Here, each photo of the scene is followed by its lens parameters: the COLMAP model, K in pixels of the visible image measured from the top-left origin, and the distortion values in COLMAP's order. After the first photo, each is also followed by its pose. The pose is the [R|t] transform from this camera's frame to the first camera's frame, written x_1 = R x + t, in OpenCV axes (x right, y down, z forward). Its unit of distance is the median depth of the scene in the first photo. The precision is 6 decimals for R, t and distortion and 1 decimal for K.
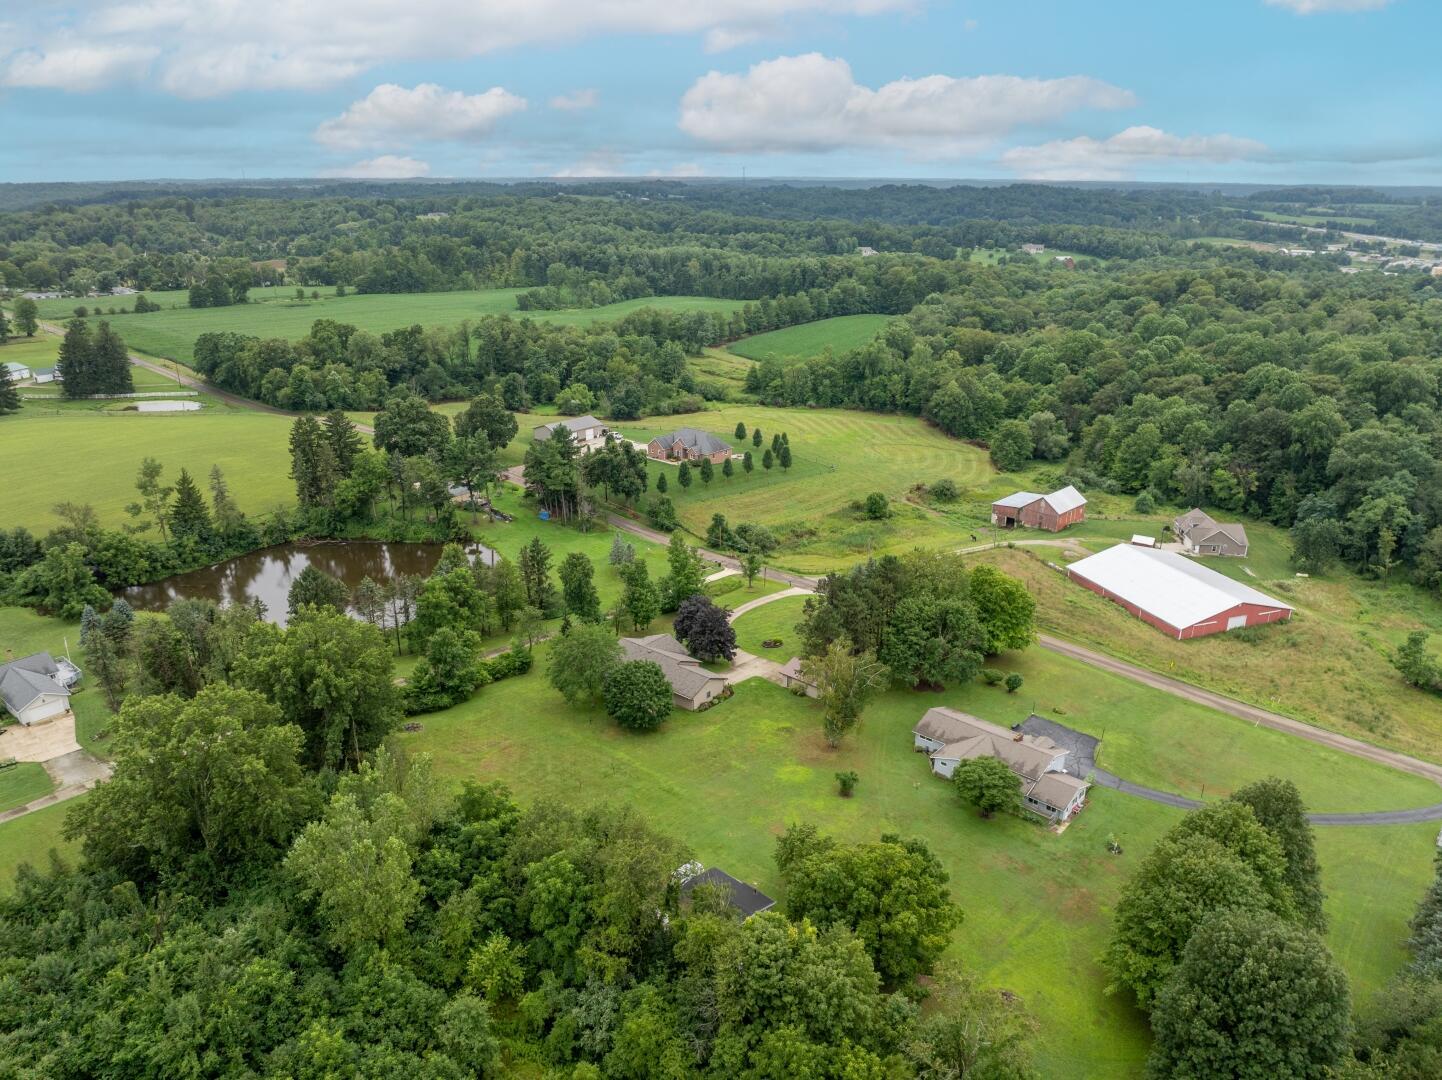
lens RADIAL K [[1009.8, 0, 717.2], [0, 1009.8, 539.6], [0, 0, 1]] dist [-0.010025, -0.014660]
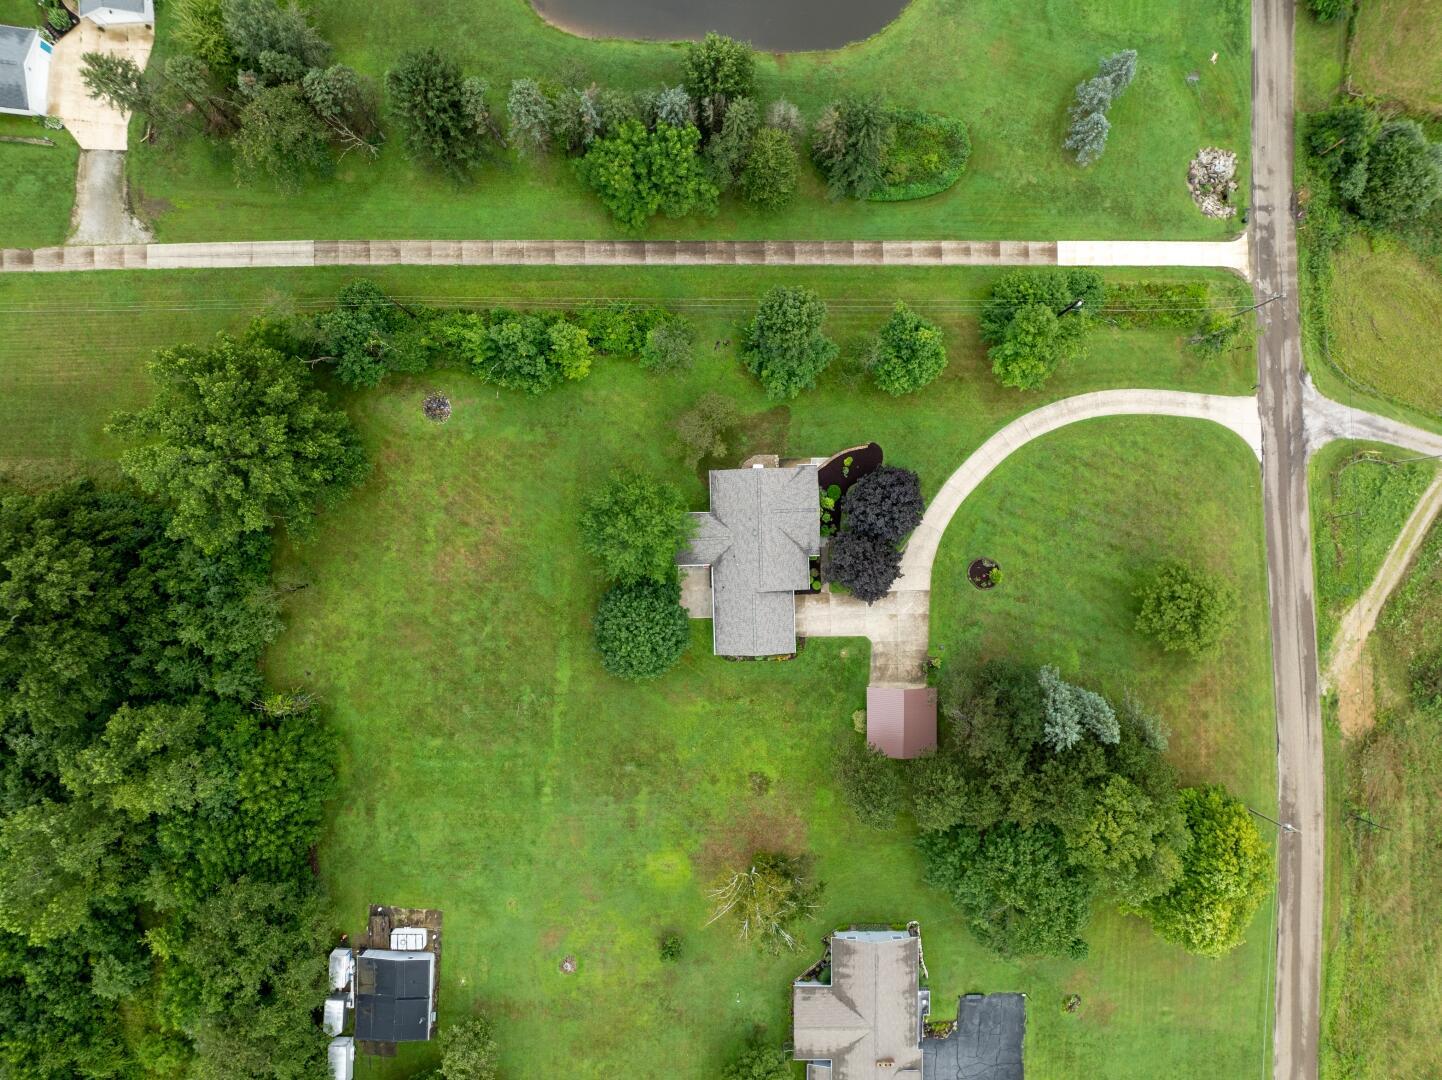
lens RADIAL K [[1017.8, 0, 724.1], [0, 1017.8, 541.5], [0, 0, 1]] dist [-0.049390, 0.034044]
pose [[0.669518, 0.742796, 0.000370, -0.051873], [-0.242120, 0.217763, 0.945493, -0.346531], [0.702228, -0.633114, 0.325642, 0.519372]]
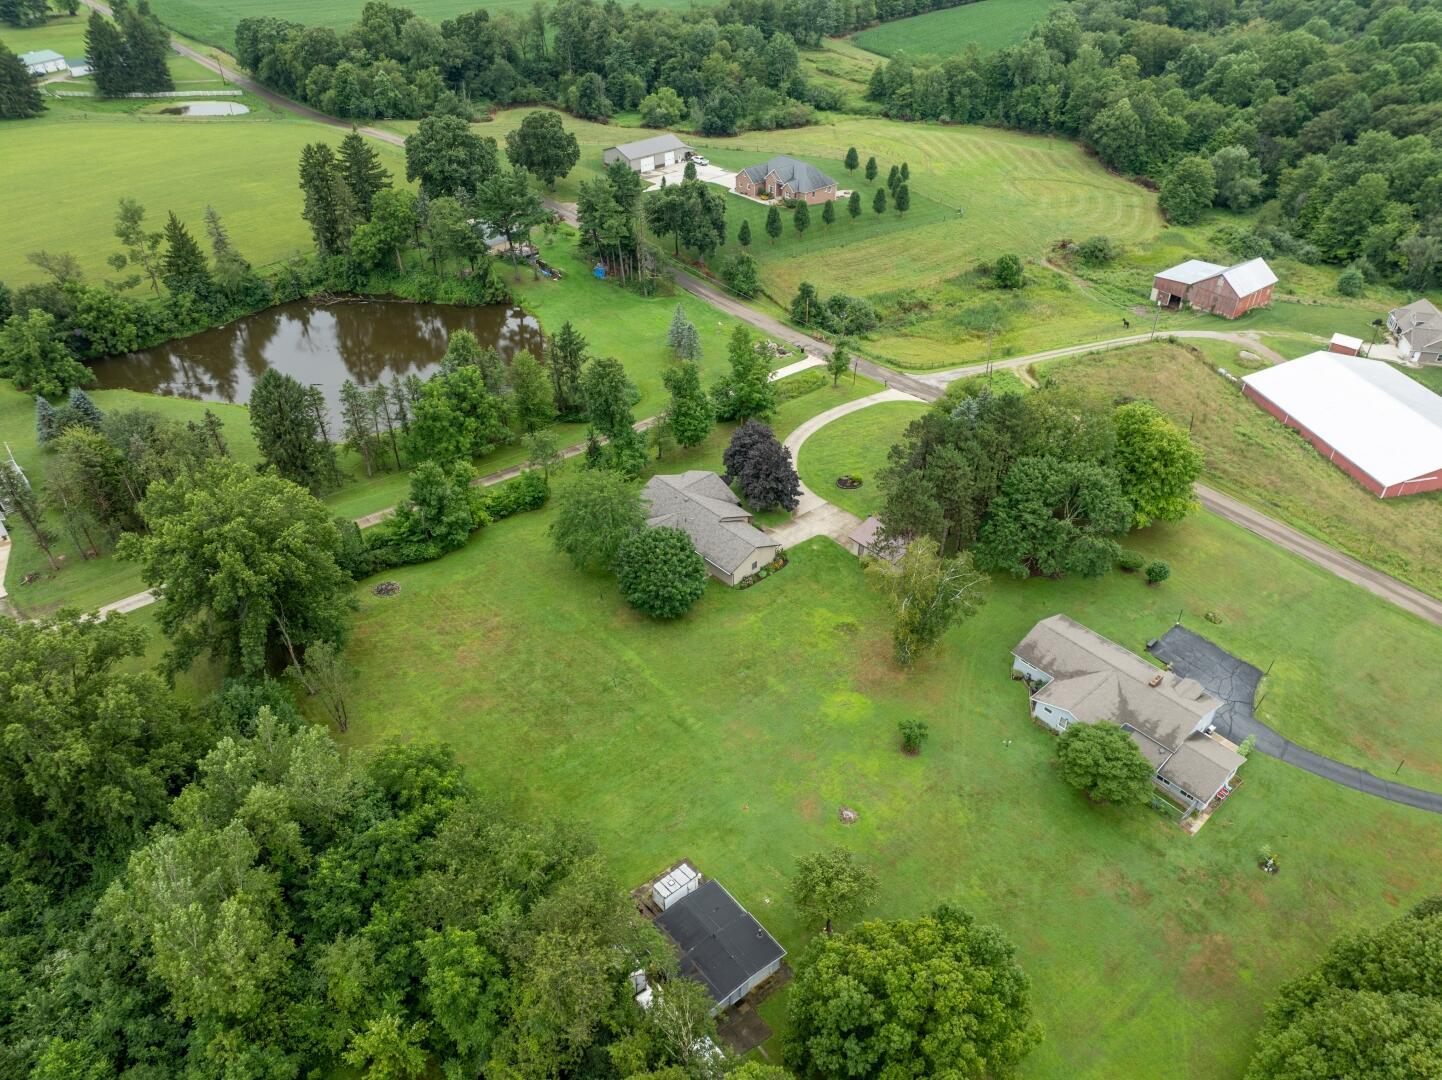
lens RADIAL K [[1017.8, 0, 724.1], [0, 1017.8, 538.2], [0, 0, 1]] dist [-0.049390, 0.034044]
pose [[0.993199, 0.064166, -0.097151, 0.028070], [-0.034199, 0.958399, 0.283376, -0.058304], [0.111292, -0.278127, 0.954075, 0.162505]]
